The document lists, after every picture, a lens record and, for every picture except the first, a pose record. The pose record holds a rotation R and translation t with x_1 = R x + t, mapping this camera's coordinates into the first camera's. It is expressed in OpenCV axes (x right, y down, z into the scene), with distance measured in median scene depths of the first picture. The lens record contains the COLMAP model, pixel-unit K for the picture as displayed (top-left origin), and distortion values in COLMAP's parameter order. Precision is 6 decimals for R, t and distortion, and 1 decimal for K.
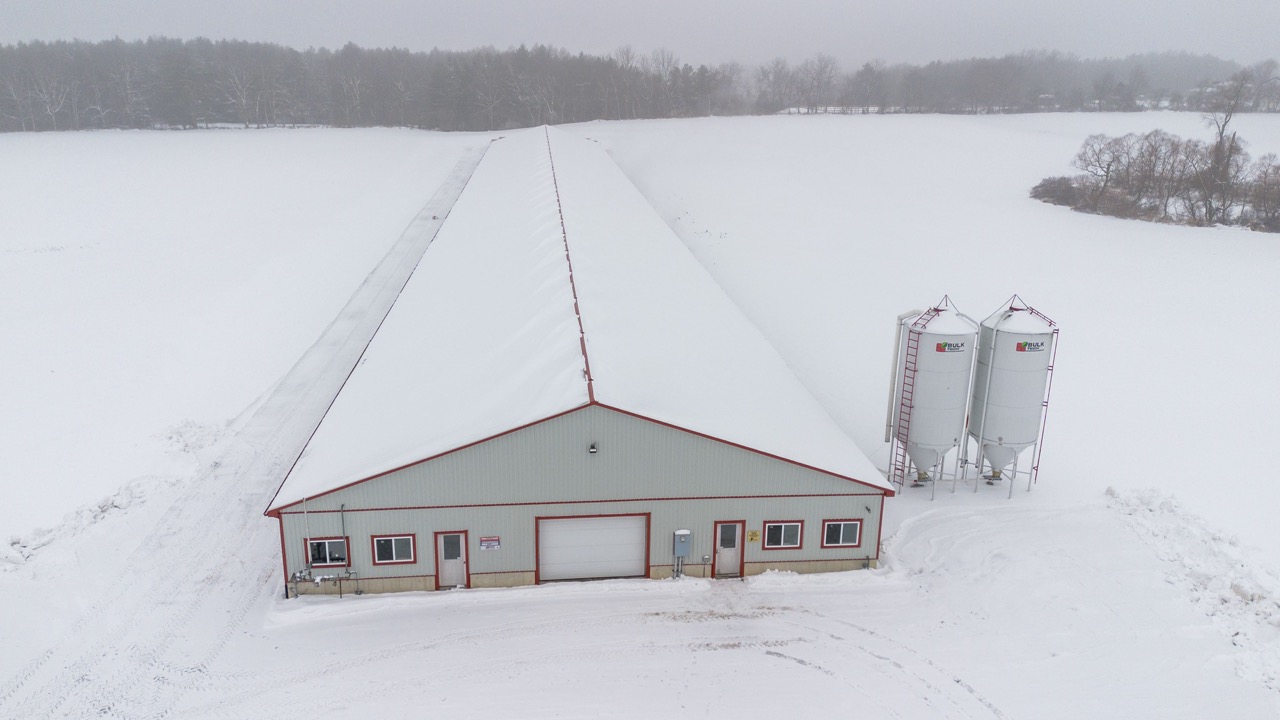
lens RADIAL K [[928.7, 0, 643.2], [0, 928.7, 356.7], [0, 0, 1]] dist [0.059707, -0.057625]
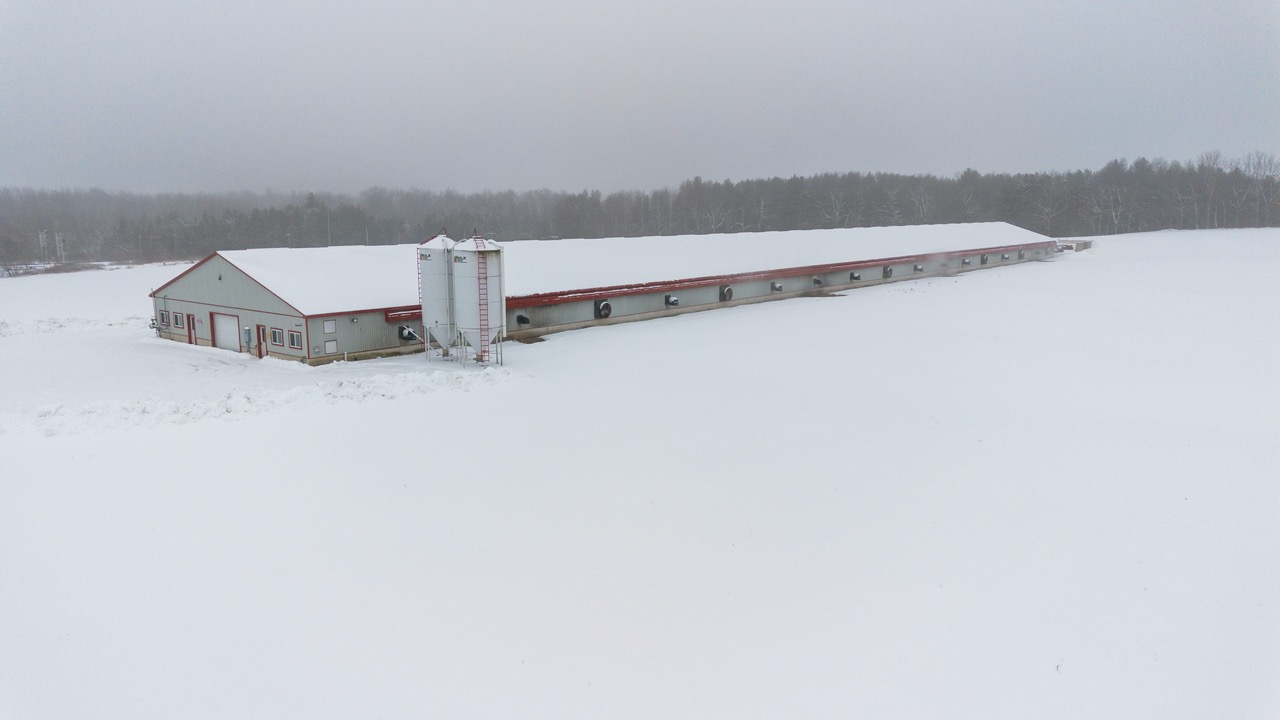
lens RADIAL K [[889.4, 0, 638.5], [0, 889.4, 334.2], [0, 0, 1]] dist [0.070366, -0.072793]
pose [[0.706710, 0.081170, -0.702831, 1.583153], [-0.193530, 0.977688, -0.081685, 0.163361], [0.680519, 0.193746, 0.706651, 0.209290]]
